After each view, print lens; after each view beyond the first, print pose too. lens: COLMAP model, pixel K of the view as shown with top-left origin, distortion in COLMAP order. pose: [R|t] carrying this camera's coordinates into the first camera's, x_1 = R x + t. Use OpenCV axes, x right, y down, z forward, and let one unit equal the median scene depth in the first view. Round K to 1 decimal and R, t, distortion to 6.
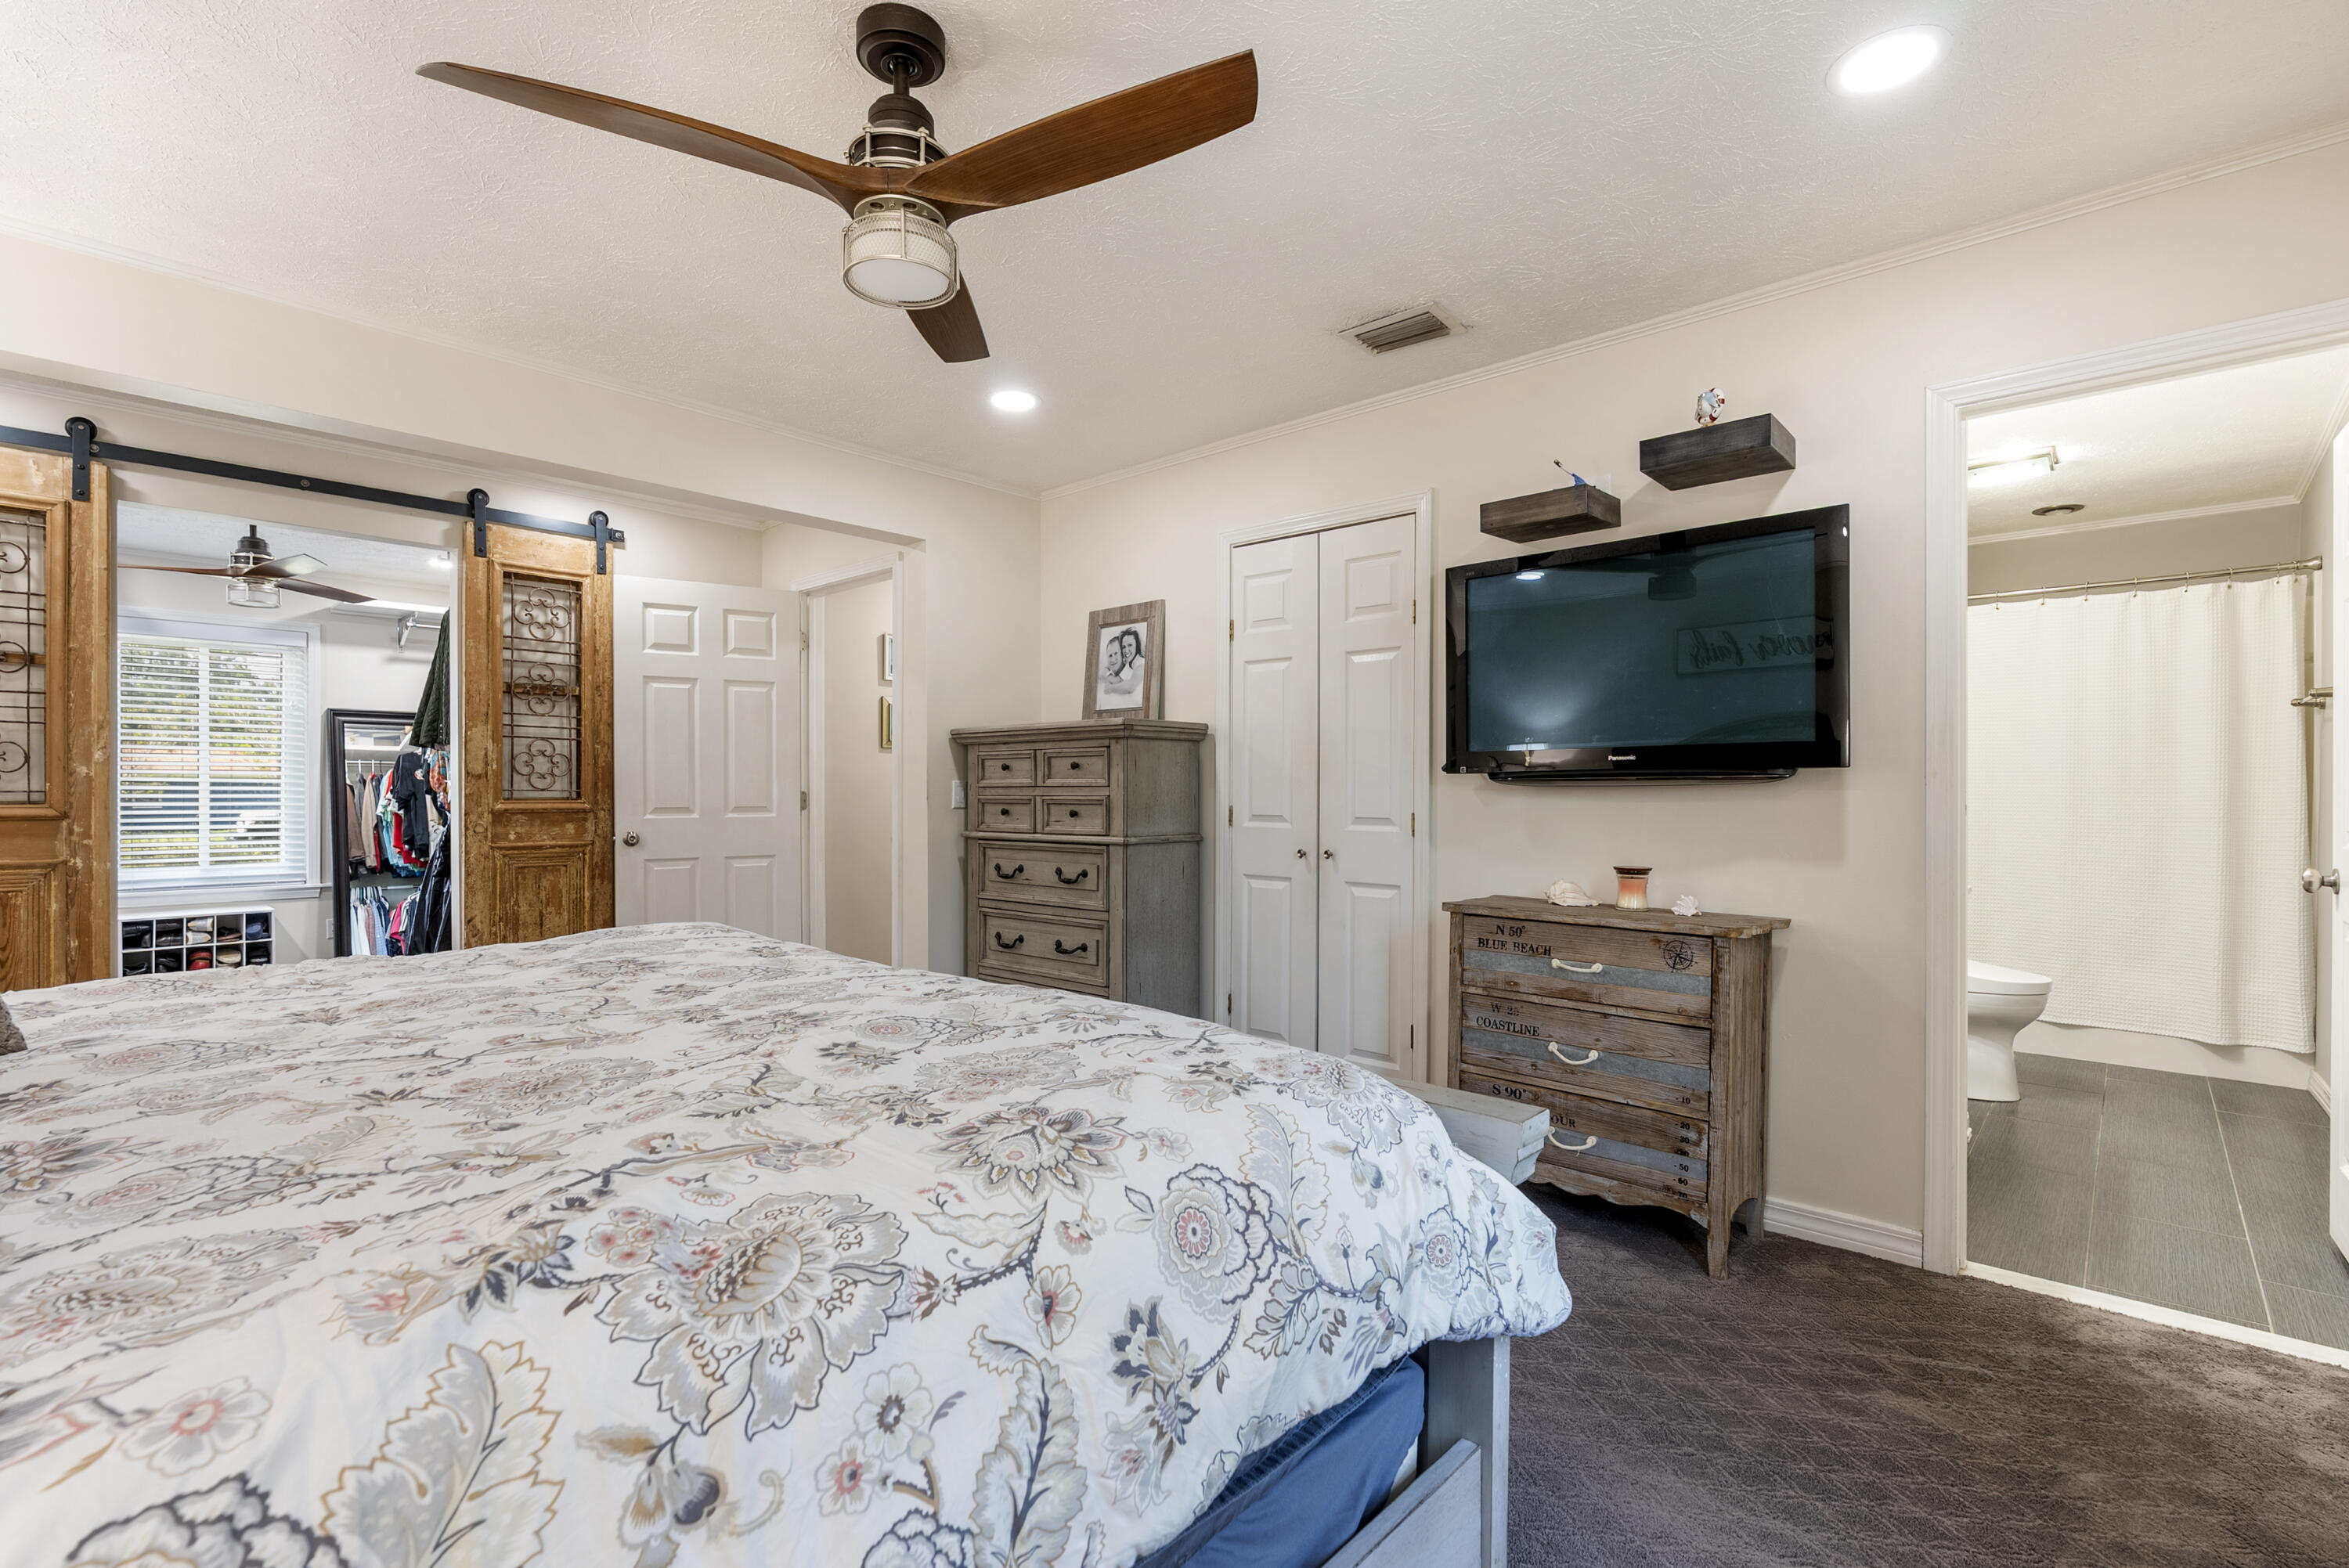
lens RADIAL K [[1069.1, 0, 1167.4], [0, 1069.1, 794.8], [0, 0, 1]] dist [-0.001418, 0.000278]
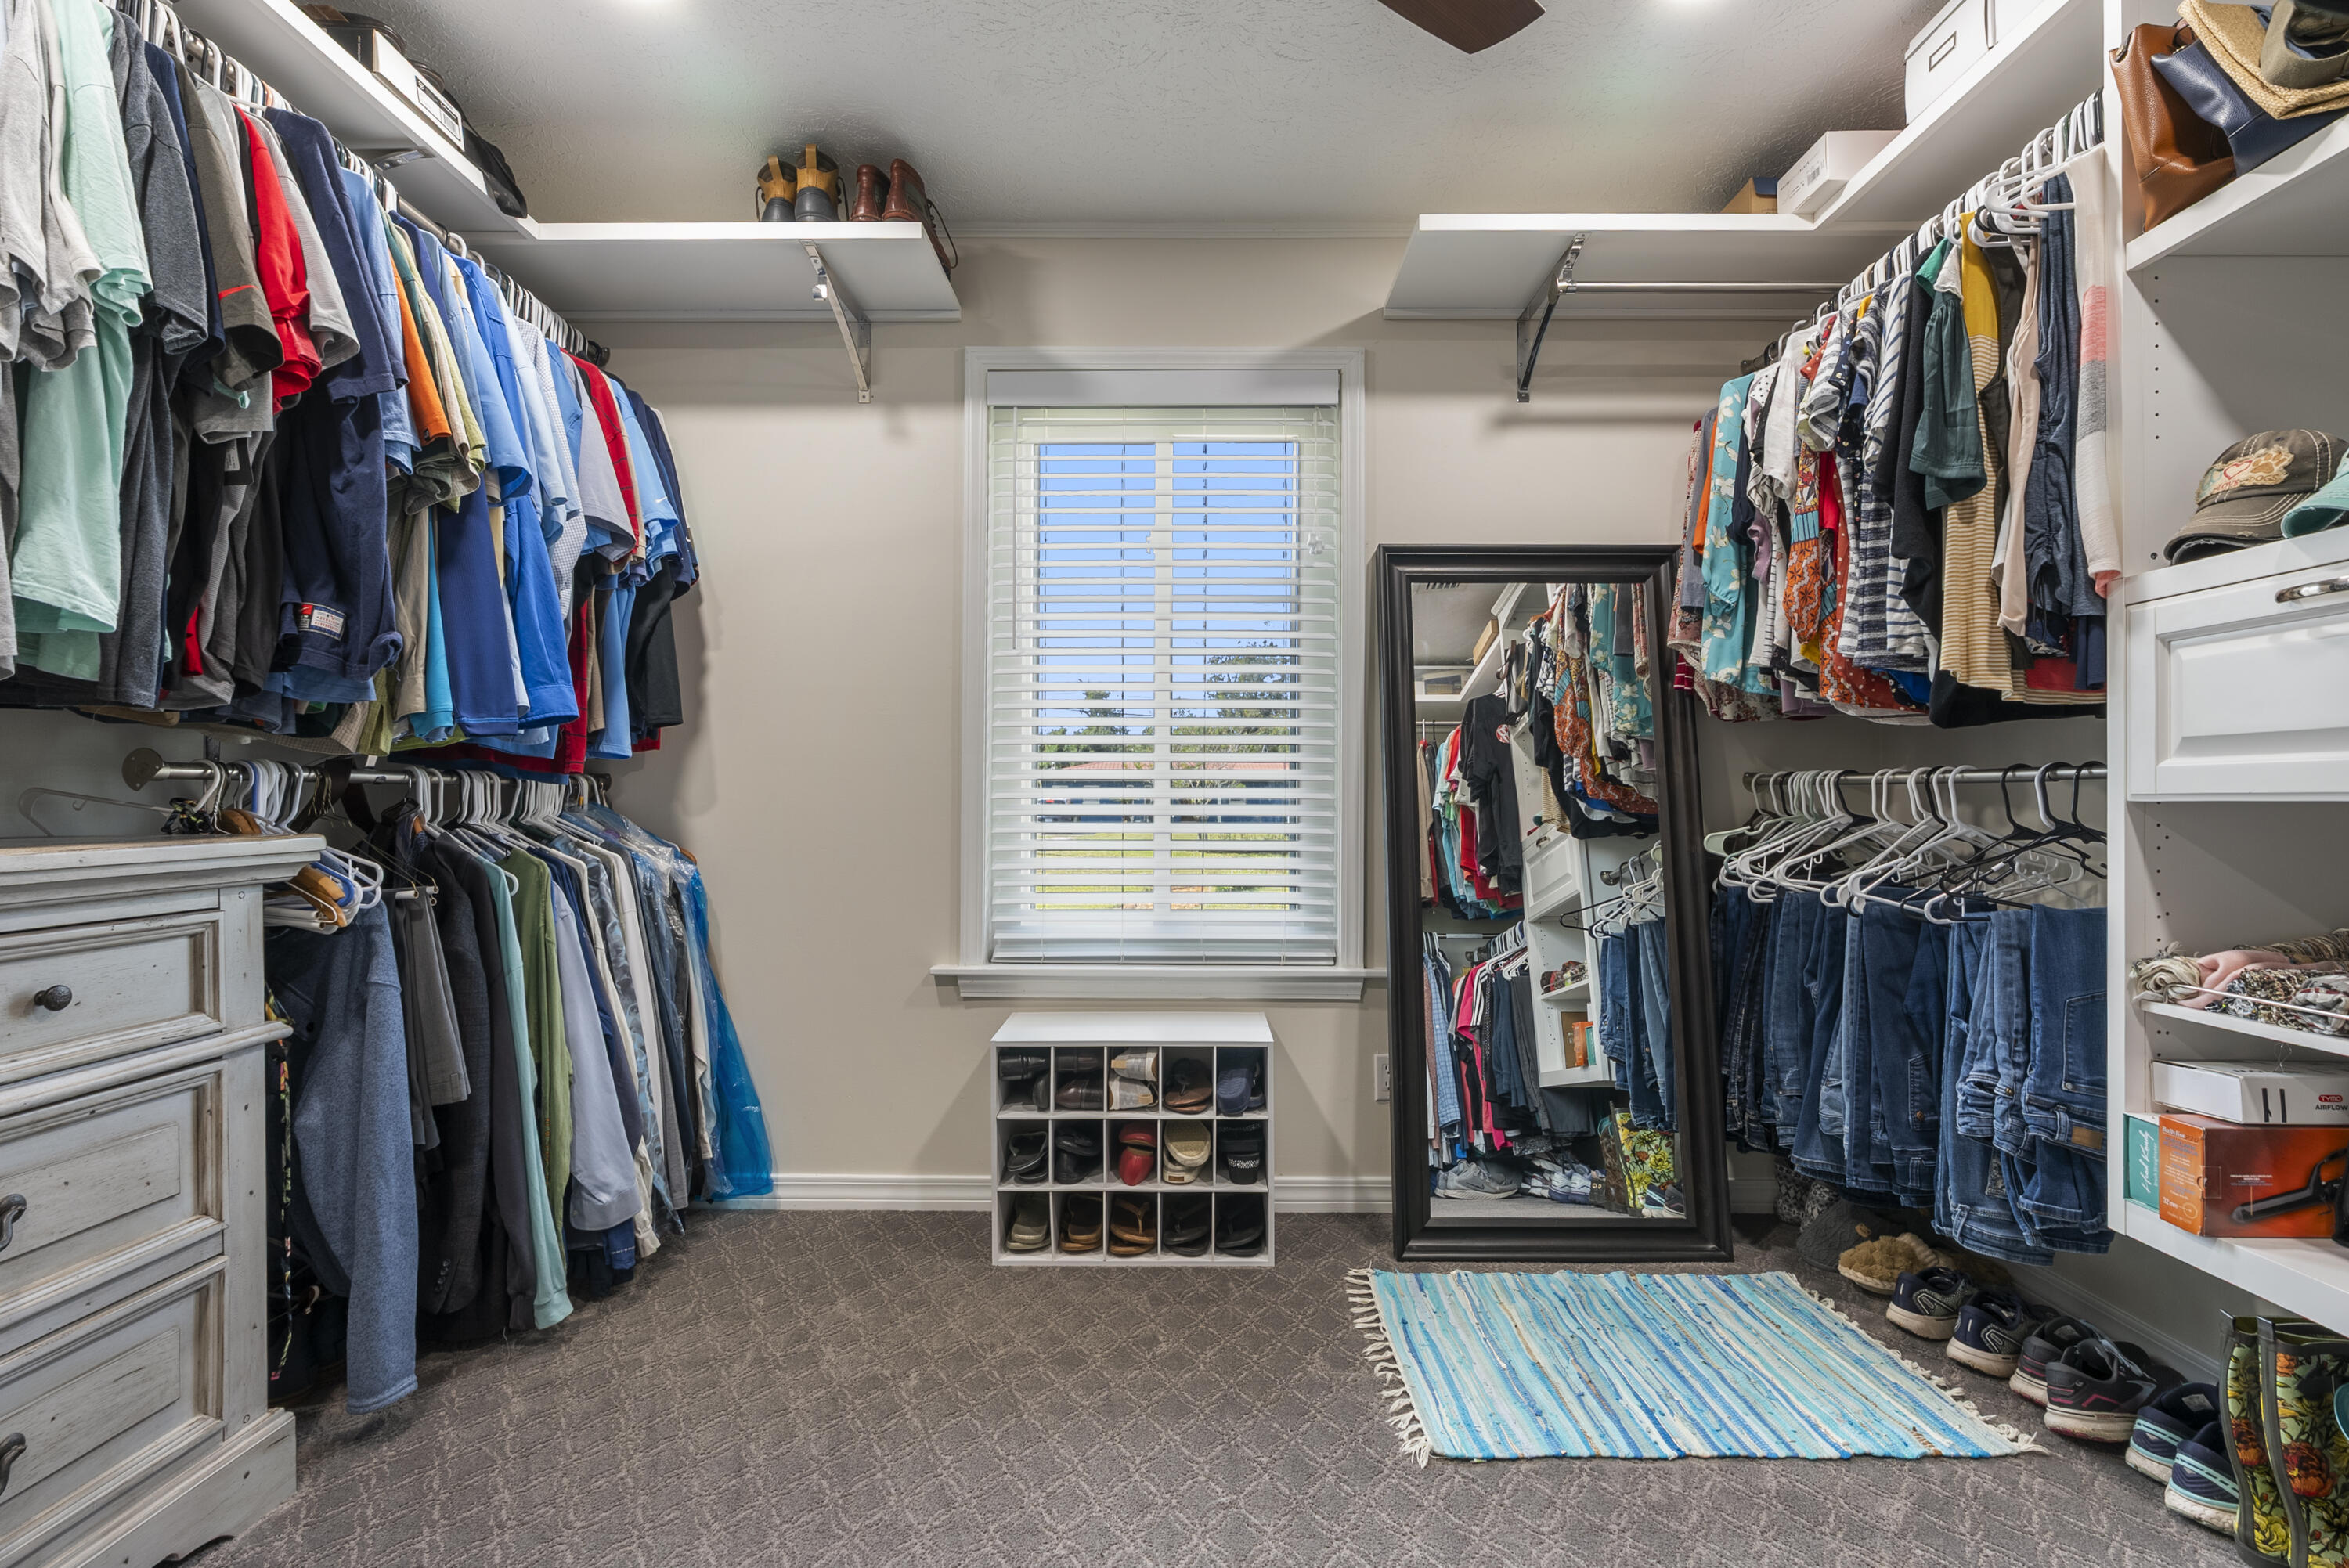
lens RADIAL K [[1030.9, 0, 1183.5], [0, 1030.9, 785.4], [0, 0, 1]] dist [-0.001287, -0.000055]
pose [[0.678302, -0.006623, -0.734753, -0.546575], [-0.004003, 0.999911, -0.012709, 0.017355], [0.734772, 0.011562, 0.678215, 0.677186]]
